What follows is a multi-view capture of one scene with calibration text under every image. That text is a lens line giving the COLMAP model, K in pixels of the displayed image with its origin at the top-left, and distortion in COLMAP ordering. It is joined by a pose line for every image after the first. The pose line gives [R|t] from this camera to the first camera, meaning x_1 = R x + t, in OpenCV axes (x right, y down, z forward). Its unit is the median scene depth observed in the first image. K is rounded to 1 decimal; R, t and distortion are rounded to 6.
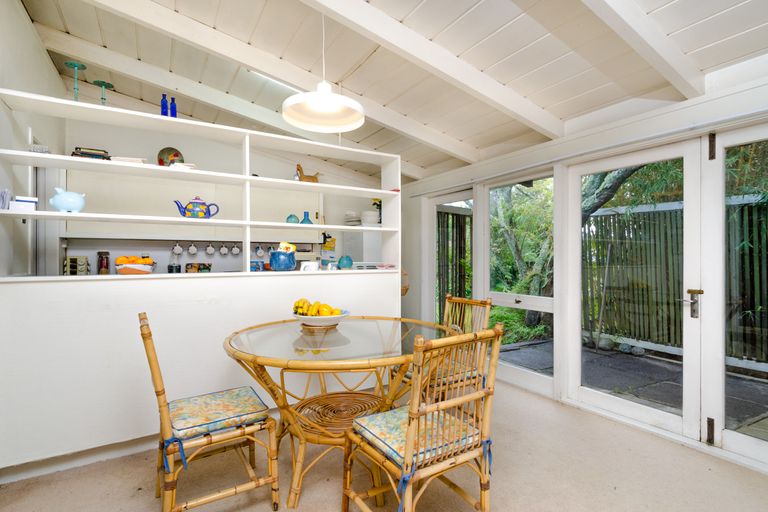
lens RADIAL K [[378.6, 0, 384.0], [0, 378.6, 256.0], [0, 0, 1]] dist [0.024781, 0.000065]
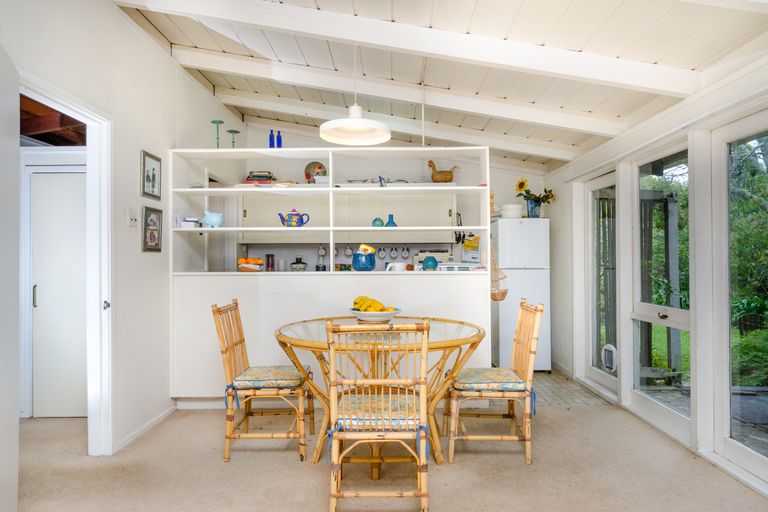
lens RADIAL K [[465.8, 0, 384.0], [0, 465.8, 256.0], [0, 0, 1]] dist [0.038558, -0.000378]
pose [[0.851133, -0.004947, -0.524927, 0.490684], [0.005947, 0.999982, 0.000219, -0.003768], [0.524917, -0.003308, 0.851147, -0.108186]]
